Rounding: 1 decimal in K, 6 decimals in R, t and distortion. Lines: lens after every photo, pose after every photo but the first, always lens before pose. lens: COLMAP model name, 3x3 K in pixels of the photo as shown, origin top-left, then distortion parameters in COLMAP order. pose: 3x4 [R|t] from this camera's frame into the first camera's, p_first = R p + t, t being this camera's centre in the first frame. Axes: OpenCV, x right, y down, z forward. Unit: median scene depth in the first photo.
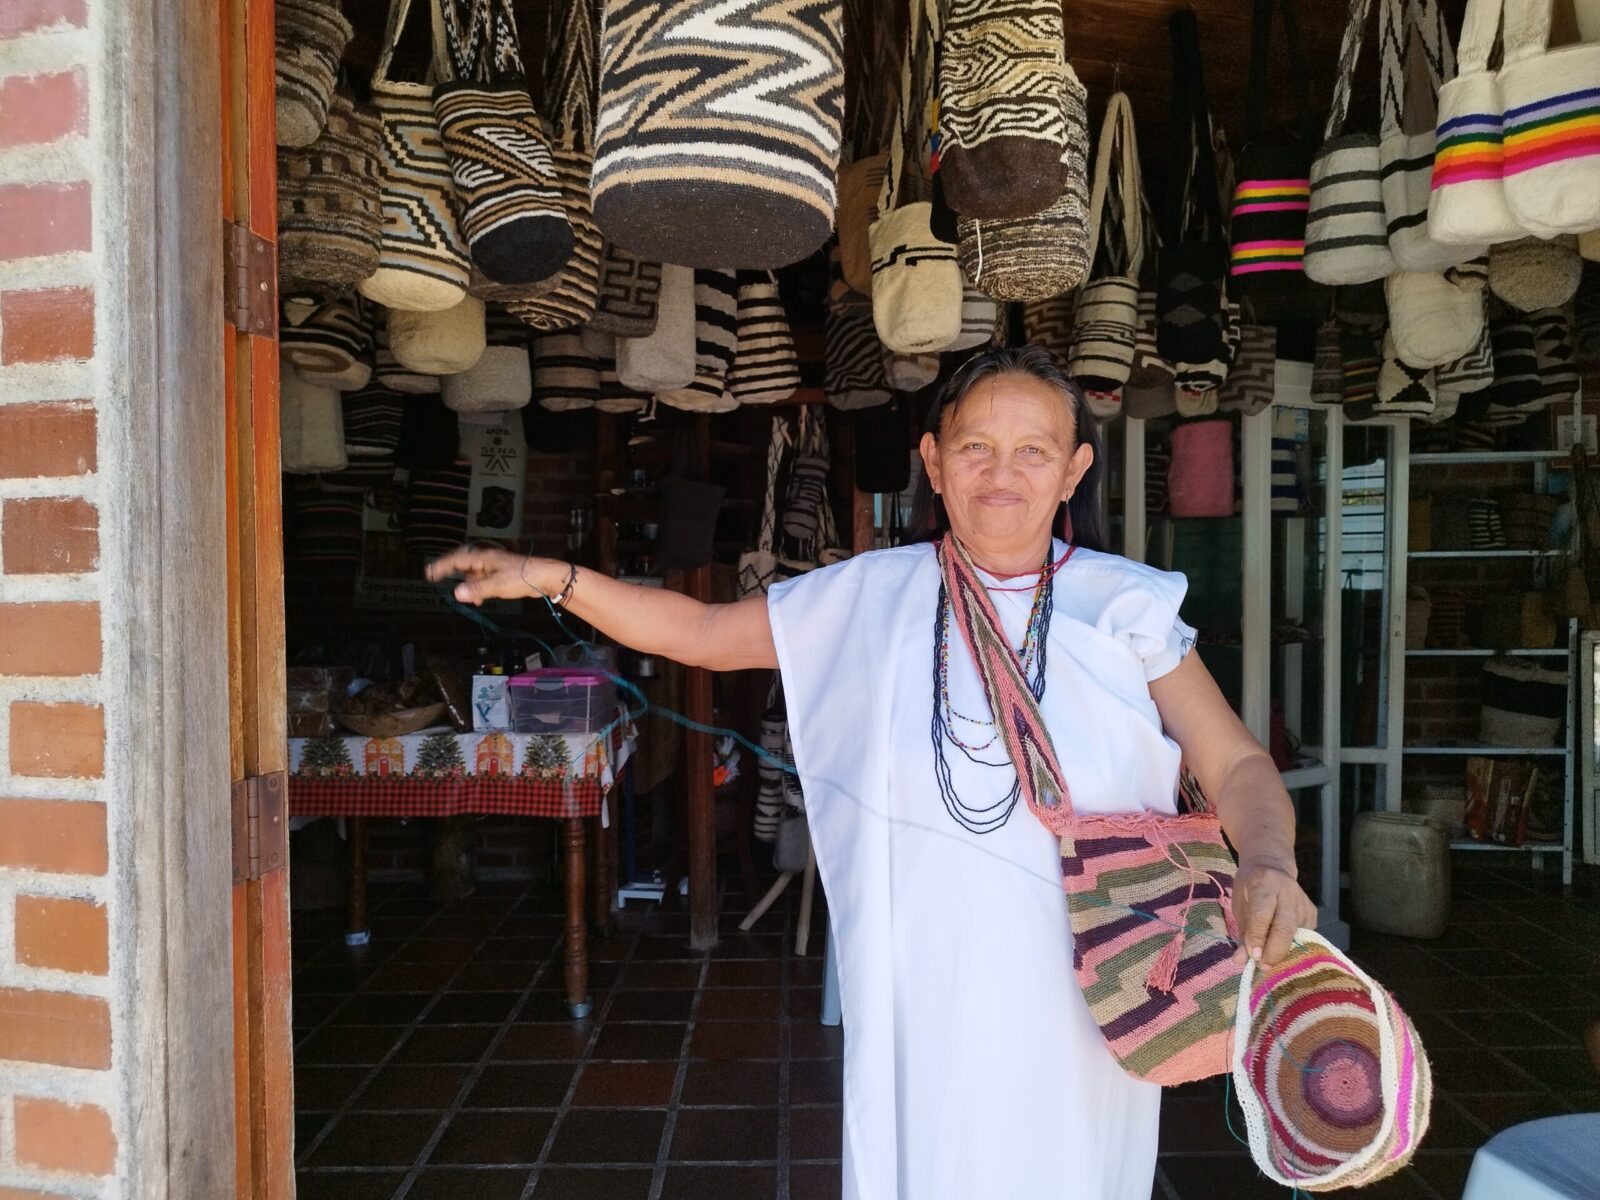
lens RADIAL K [[1089.4, 0, 800.0], [0, 1089.4, 600.0], [0, 0, 1]] dist [-0.020559, 0.001671]
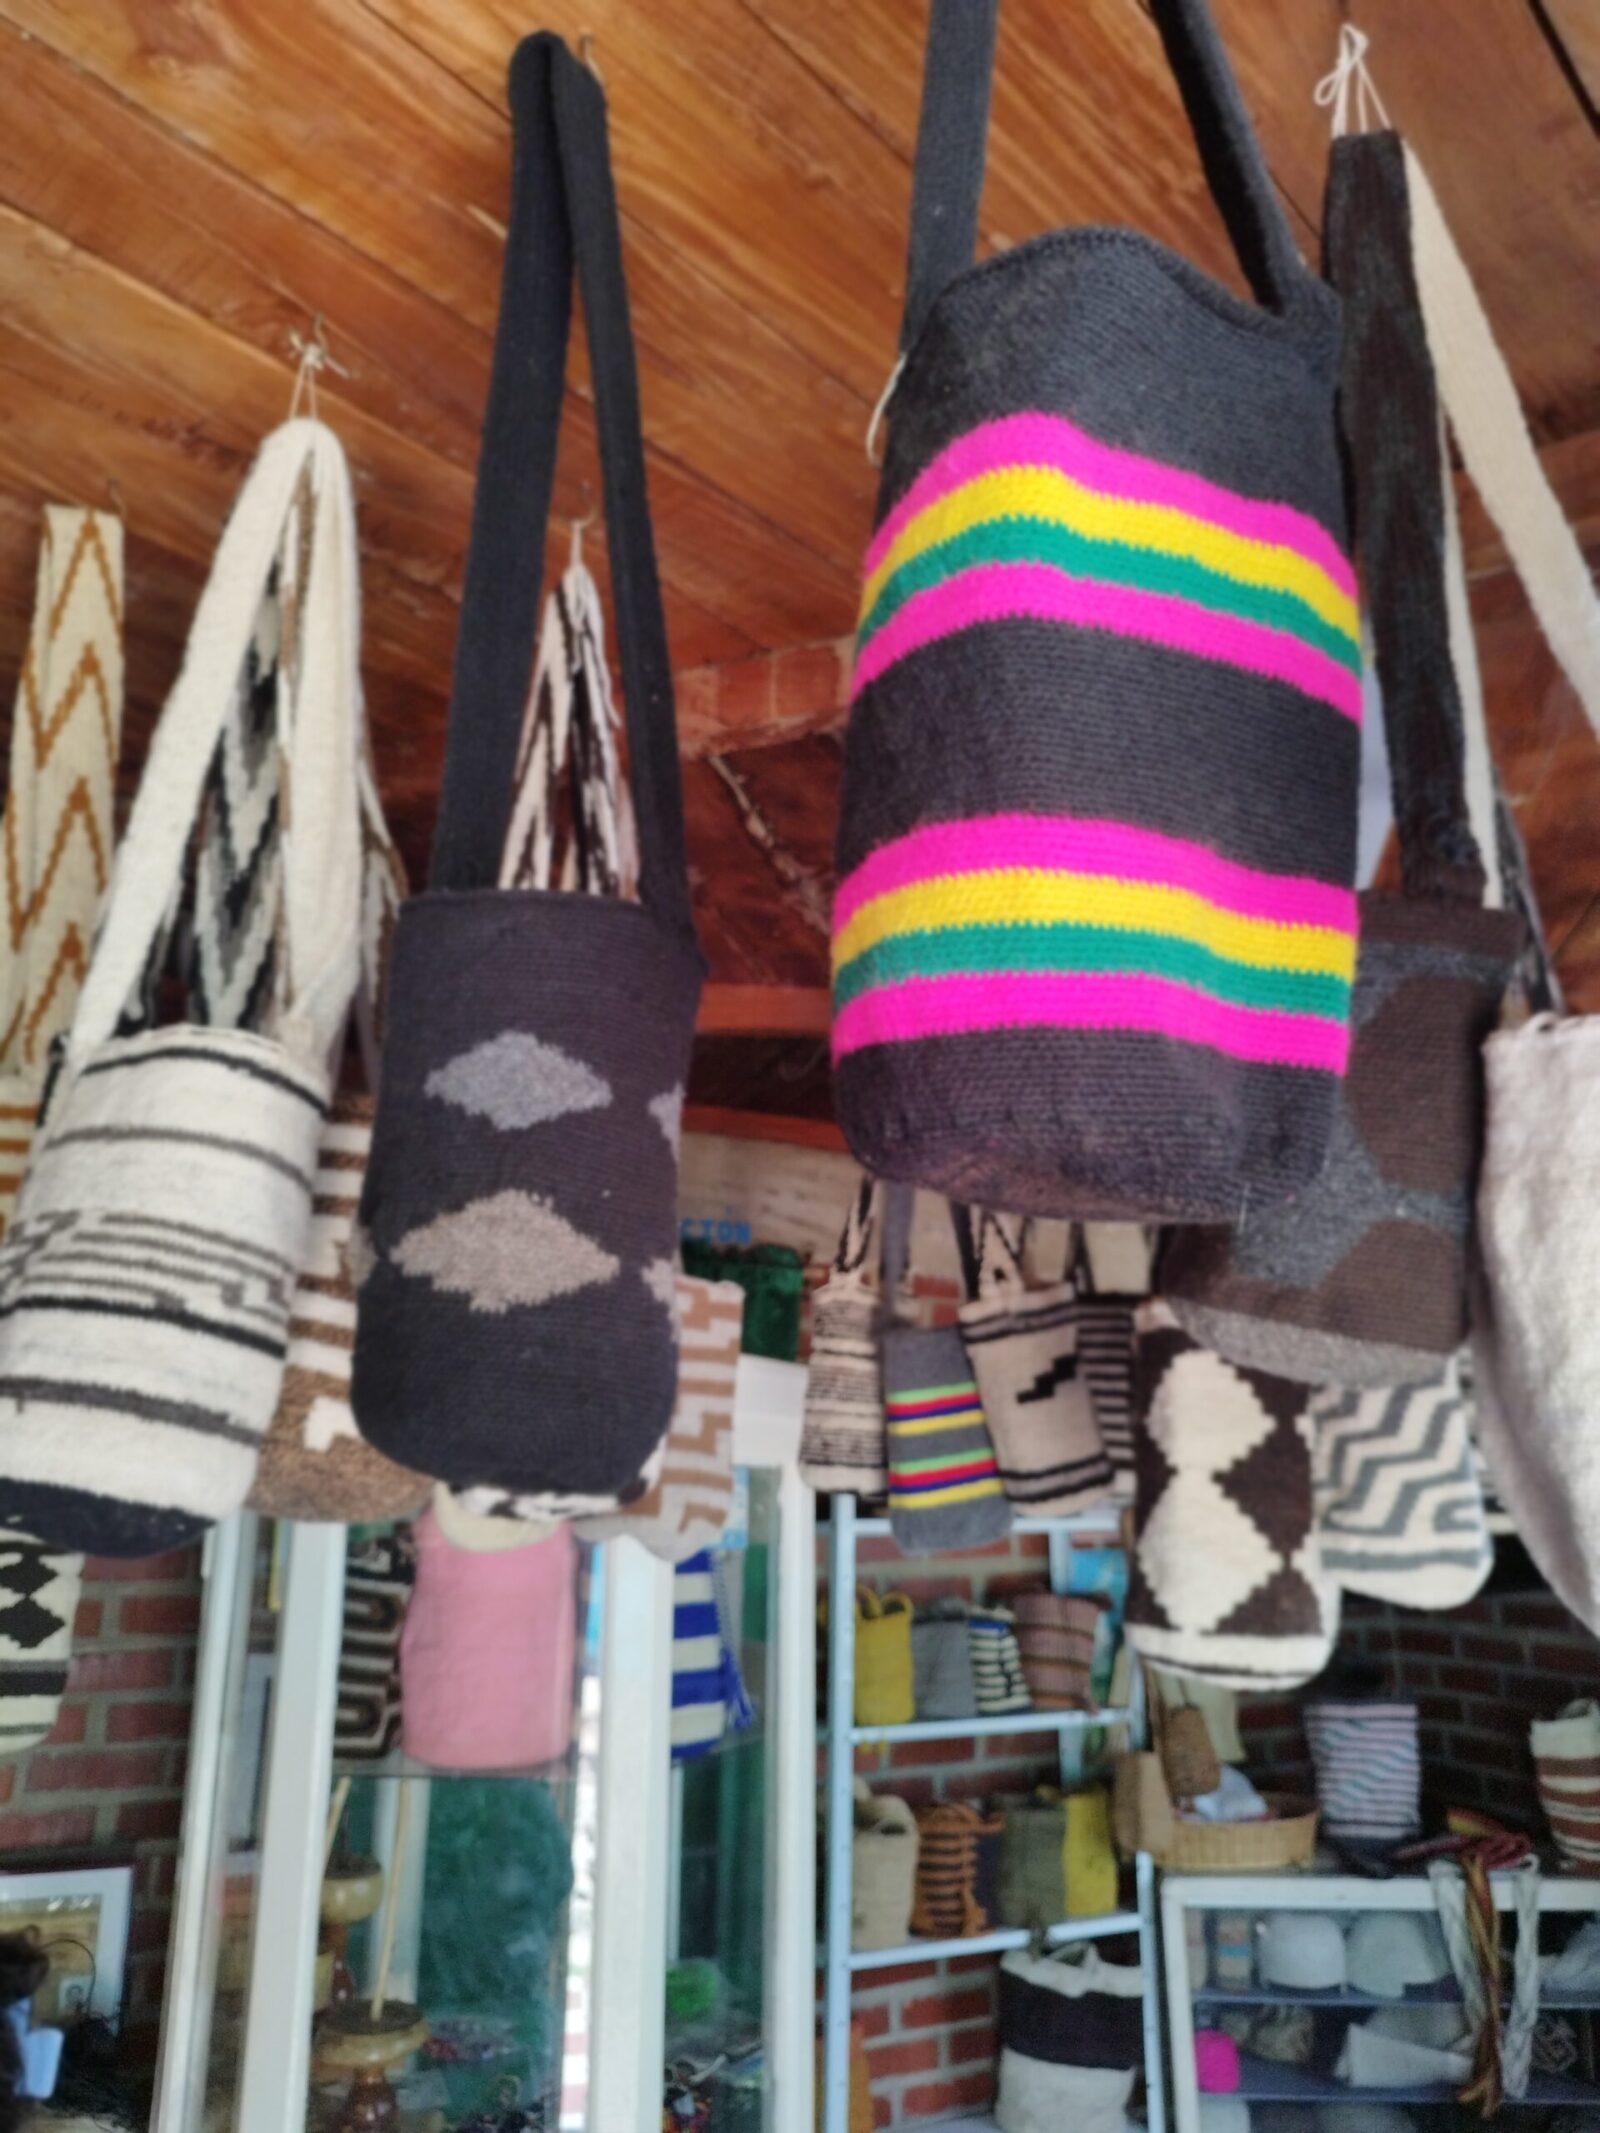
lens RADIAL K [[1452.3, 0, 729.1], [0, 1452.3, 1084.3], [0, 0, 1]] dist [-0.020559, 0.001671]
pose [[0.853997, 0.147438, 0.498950, 0.311481], [0.023181, 0.947272, -0.319592, -0.254625], [-0.519761, 0.284497, 0.805550, 0.952317]]
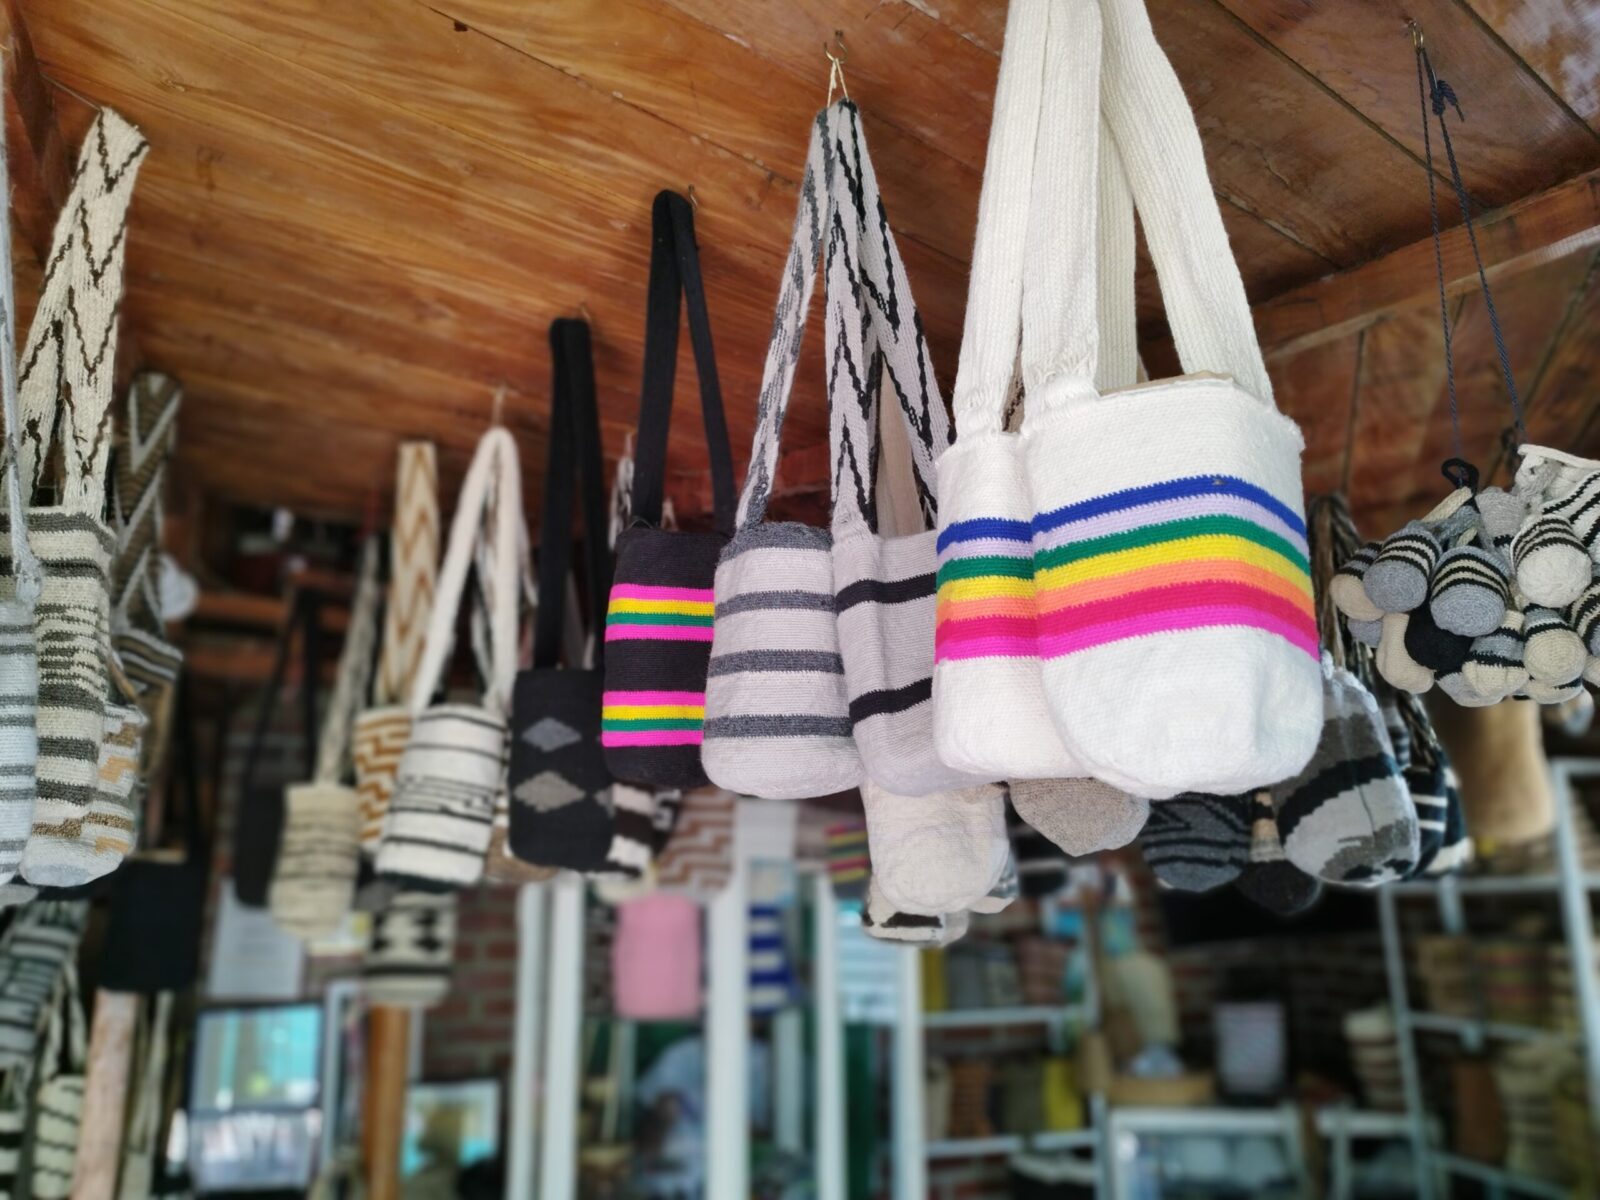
lens RADIAL K [[1089.4, 0, 800.0], [0, 1089.4, 600.0], [0, 0, 1]] dist [-0.020559, 0.001671]
pose [[0.918866, 0.097033, 0.382452, 0.301591], [0.025843, 0.952408, -0.303728, -0.221063], [-0.393722, 0.288969, 0.872628, 0.515371]]
